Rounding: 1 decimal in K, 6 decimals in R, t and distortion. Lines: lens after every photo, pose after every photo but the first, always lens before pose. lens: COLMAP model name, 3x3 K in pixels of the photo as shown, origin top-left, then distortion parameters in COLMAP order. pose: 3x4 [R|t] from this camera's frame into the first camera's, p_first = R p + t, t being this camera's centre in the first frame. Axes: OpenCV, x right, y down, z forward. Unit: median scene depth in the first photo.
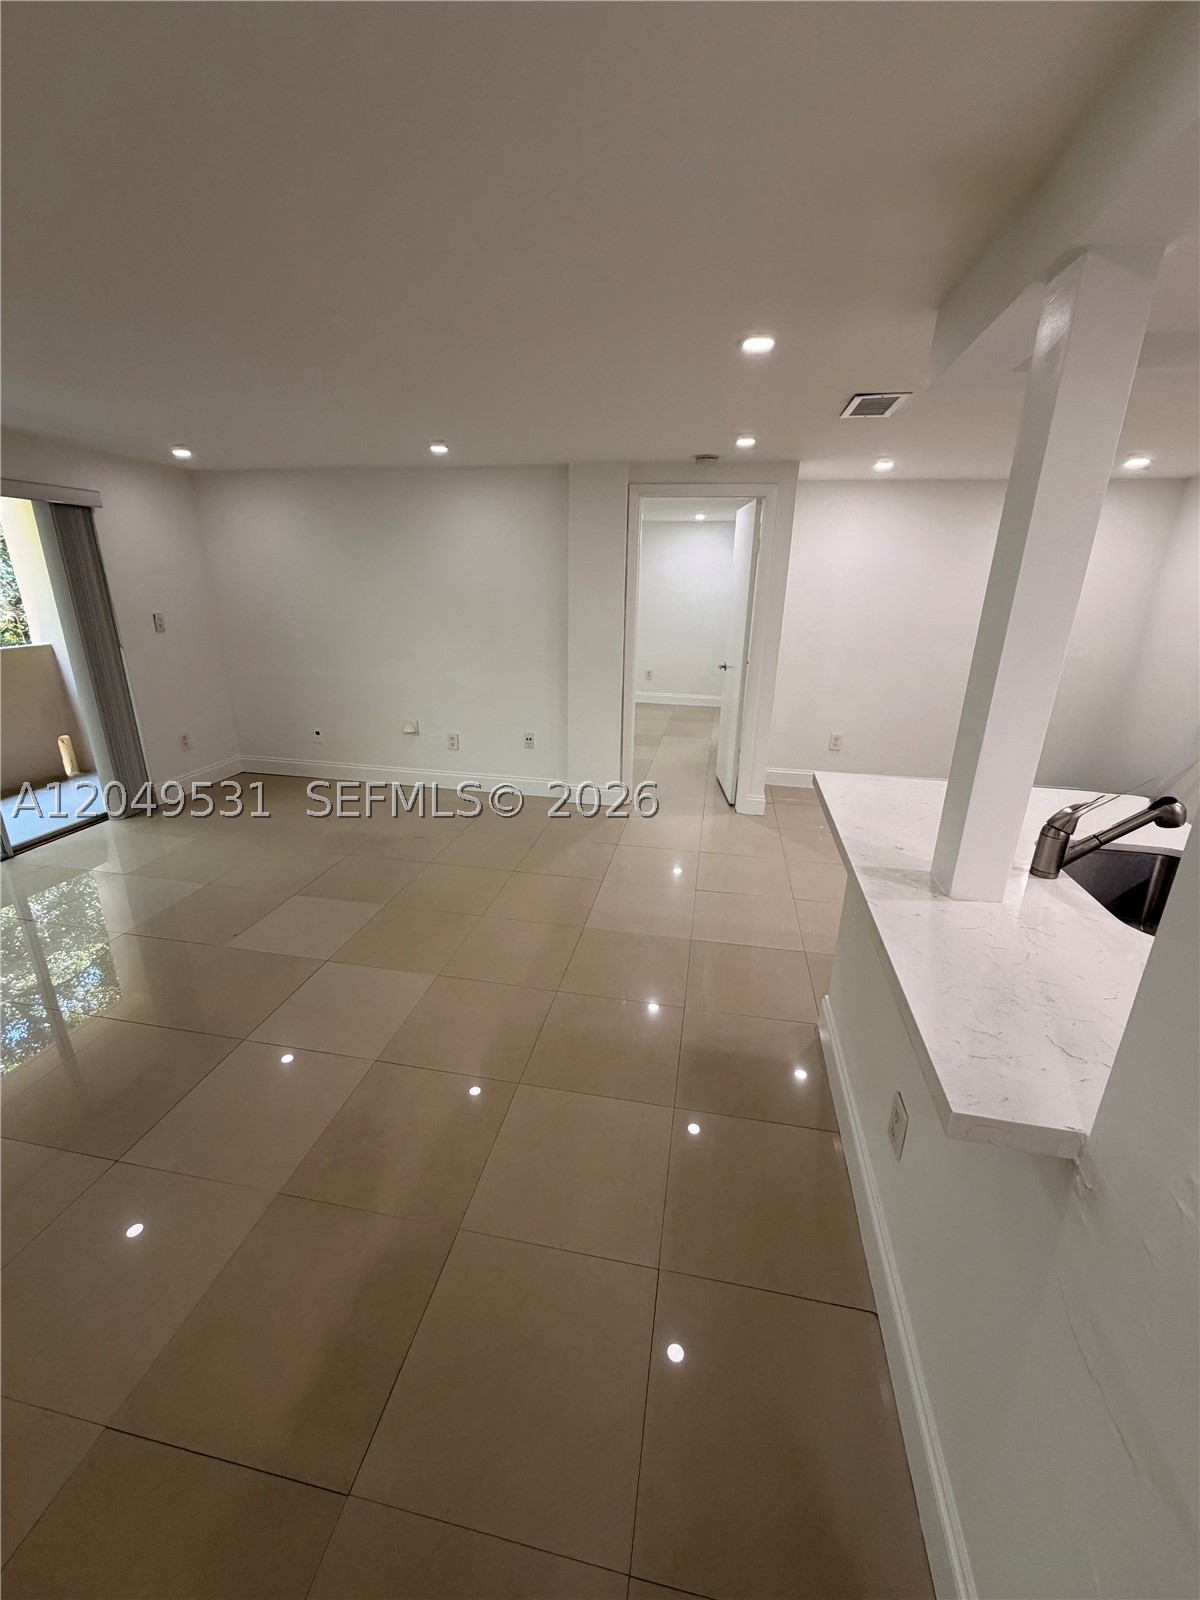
lens RADIAL K [[639.8, 0, 601.4], [0, 639.8, 797.5], [0, 0, 1]] dist [0.001175, 0.000290]
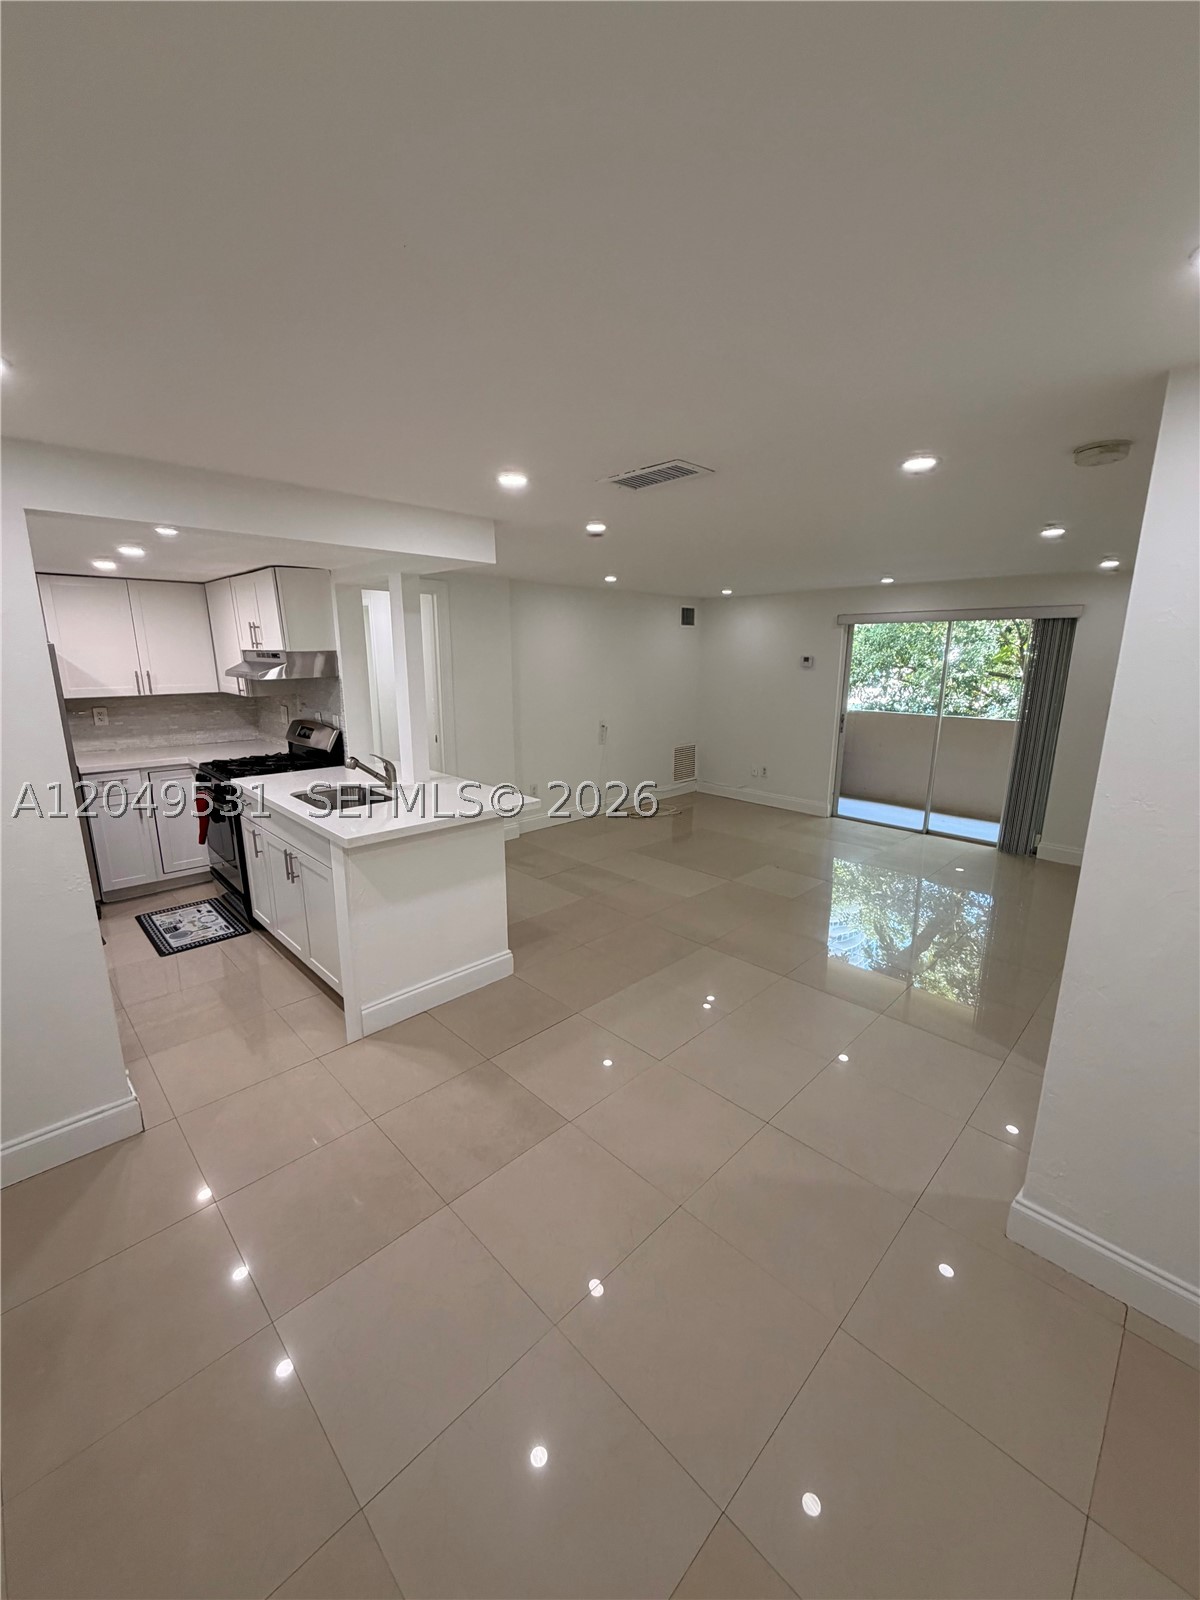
lens RADIAL K [[635.9, 0, 598.8], [0, 635.9, 796.8], [0, 0, 1]] dist [-0.000039, 0.000033]
pose [[-0.571647, 0.163944, -0.803954, 0.770431], [-0.277395, 0.883523, 0.377411, -0.340353], [0.772186, 0.438759, -0.459586, 0.964774]]
